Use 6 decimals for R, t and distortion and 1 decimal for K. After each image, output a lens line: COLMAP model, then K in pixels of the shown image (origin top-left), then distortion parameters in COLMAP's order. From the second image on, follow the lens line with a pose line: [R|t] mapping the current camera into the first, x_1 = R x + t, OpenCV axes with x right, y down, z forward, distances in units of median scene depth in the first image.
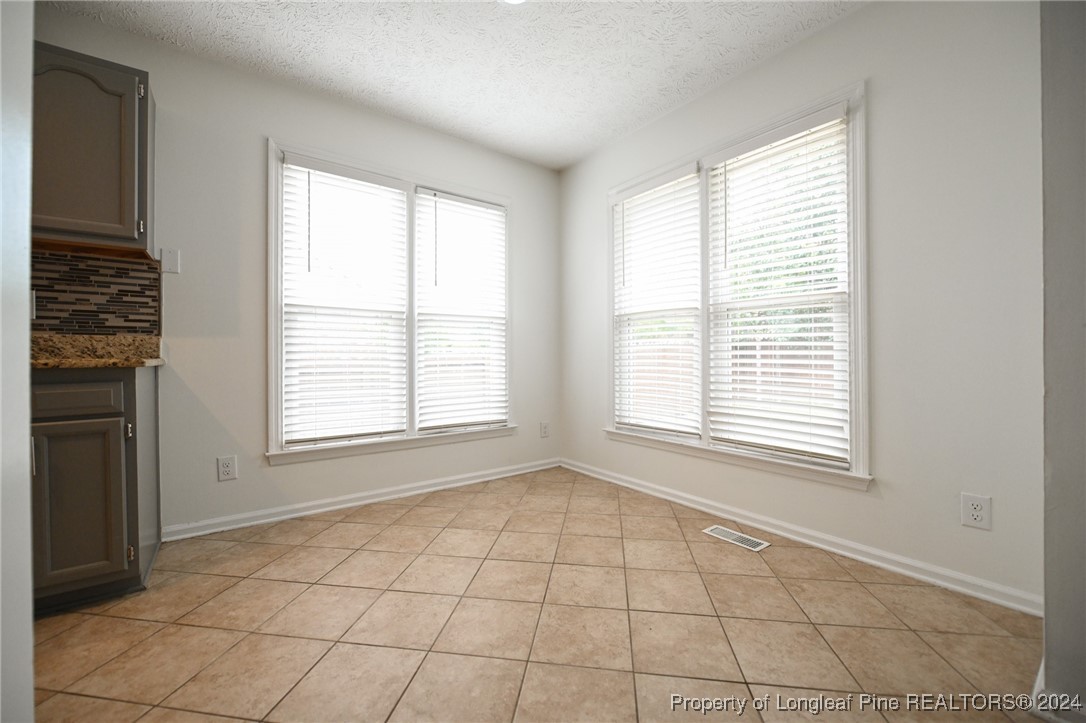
lens RADIAL K [[430.4, 0, 543.6], [0, 430.4, 355.6], [0, 0, 1]] dist [-0.008347, -0.000614]
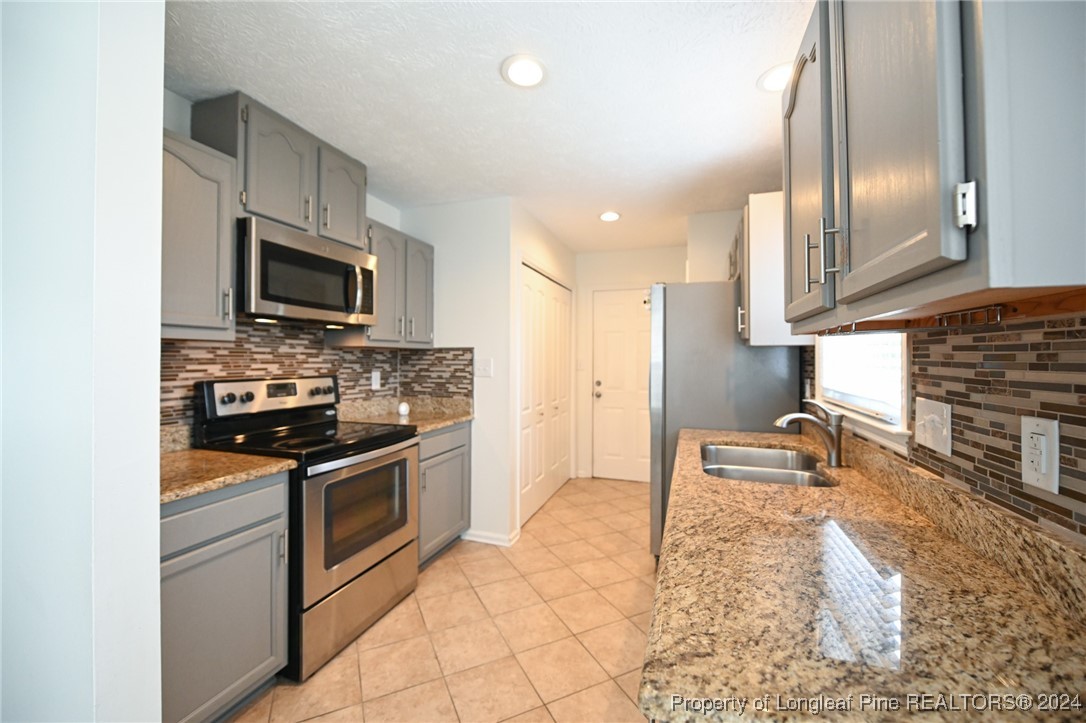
lens RADIAL K [[430.4, 0, 543.6], [0, 430.4, 355.6], [0, 0, 1]] dist [-0.008347, -0.000614]
pose [[-0.825767, -0.003681, -0.564000, -0.532304], [0.000407, 0.999975, -0.007122, -0.188850], [0.564012, -0.006111, -0.825744, 0.949858]]
